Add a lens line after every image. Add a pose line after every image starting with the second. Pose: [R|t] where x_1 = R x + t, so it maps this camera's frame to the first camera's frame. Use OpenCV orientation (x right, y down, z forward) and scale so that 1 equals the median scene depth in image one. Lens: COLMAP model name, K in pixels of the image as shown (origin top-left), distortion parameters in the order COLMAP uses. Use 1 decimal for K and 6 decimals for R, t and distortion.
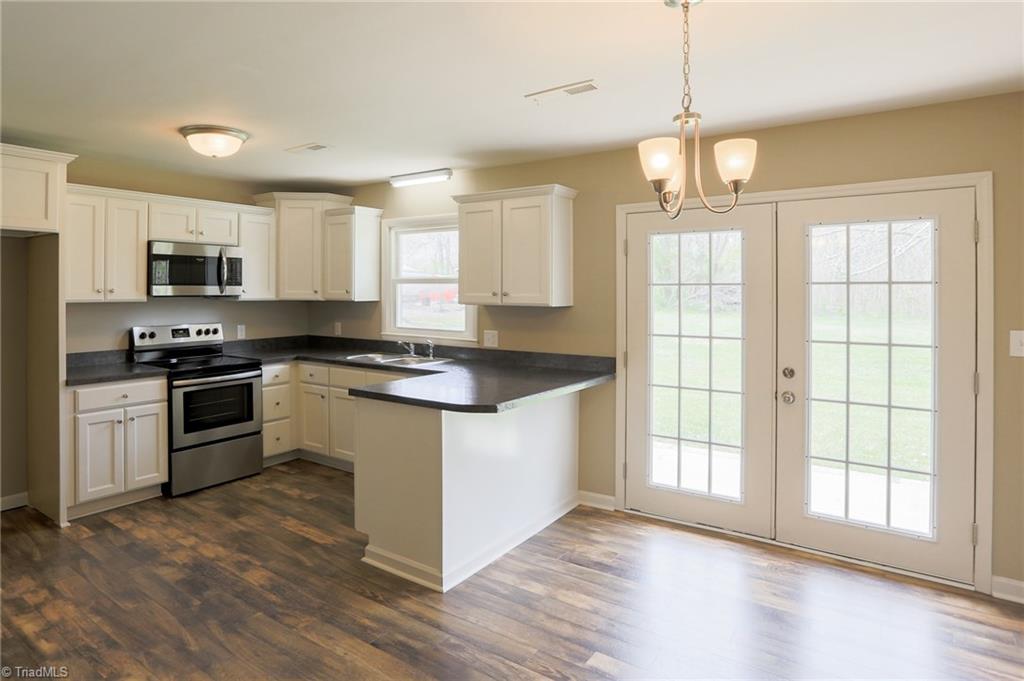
lens RADIAL K [[595.7, 0, 451.8], [0, 595.7, 290.6], [0, 0, 1]] dist [-0.046359, 0.008396]
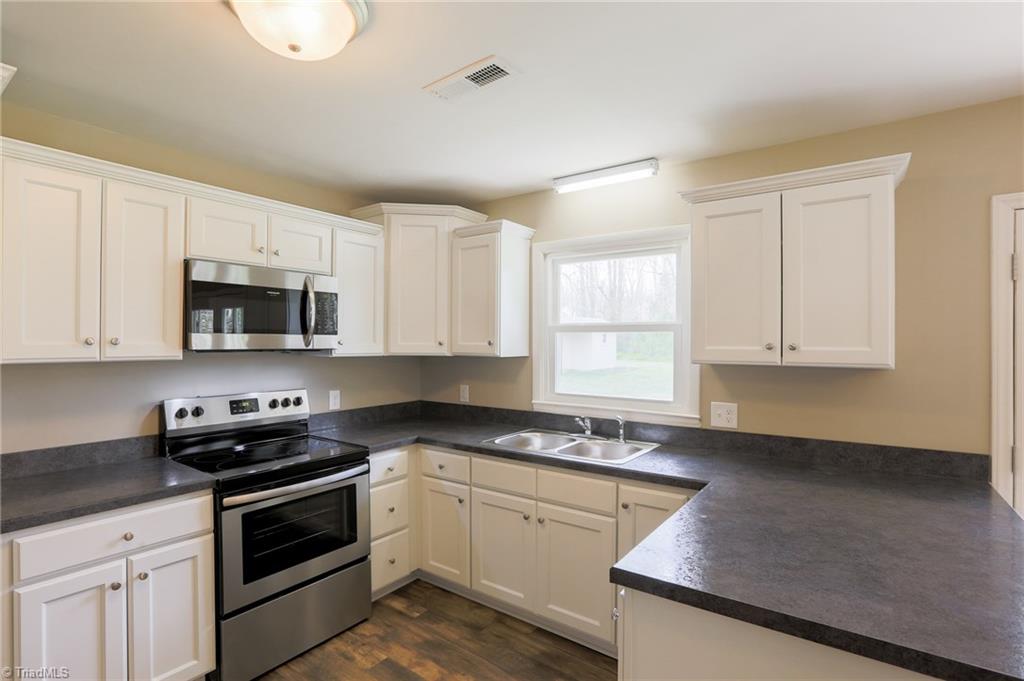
lens RADIAL K [[500.5, 0, 512.6], [0, 500.5, 342.7], [0, 0, 1]] dist [-0.055430, 0.021820]
pose [[0.999714, 0.000309, 0.023894, -0.178770], [-0.000288, 1.000000, -0.000910, 0.001419], [-0.023894, 0.000903, 0.999714, 0.455948]]
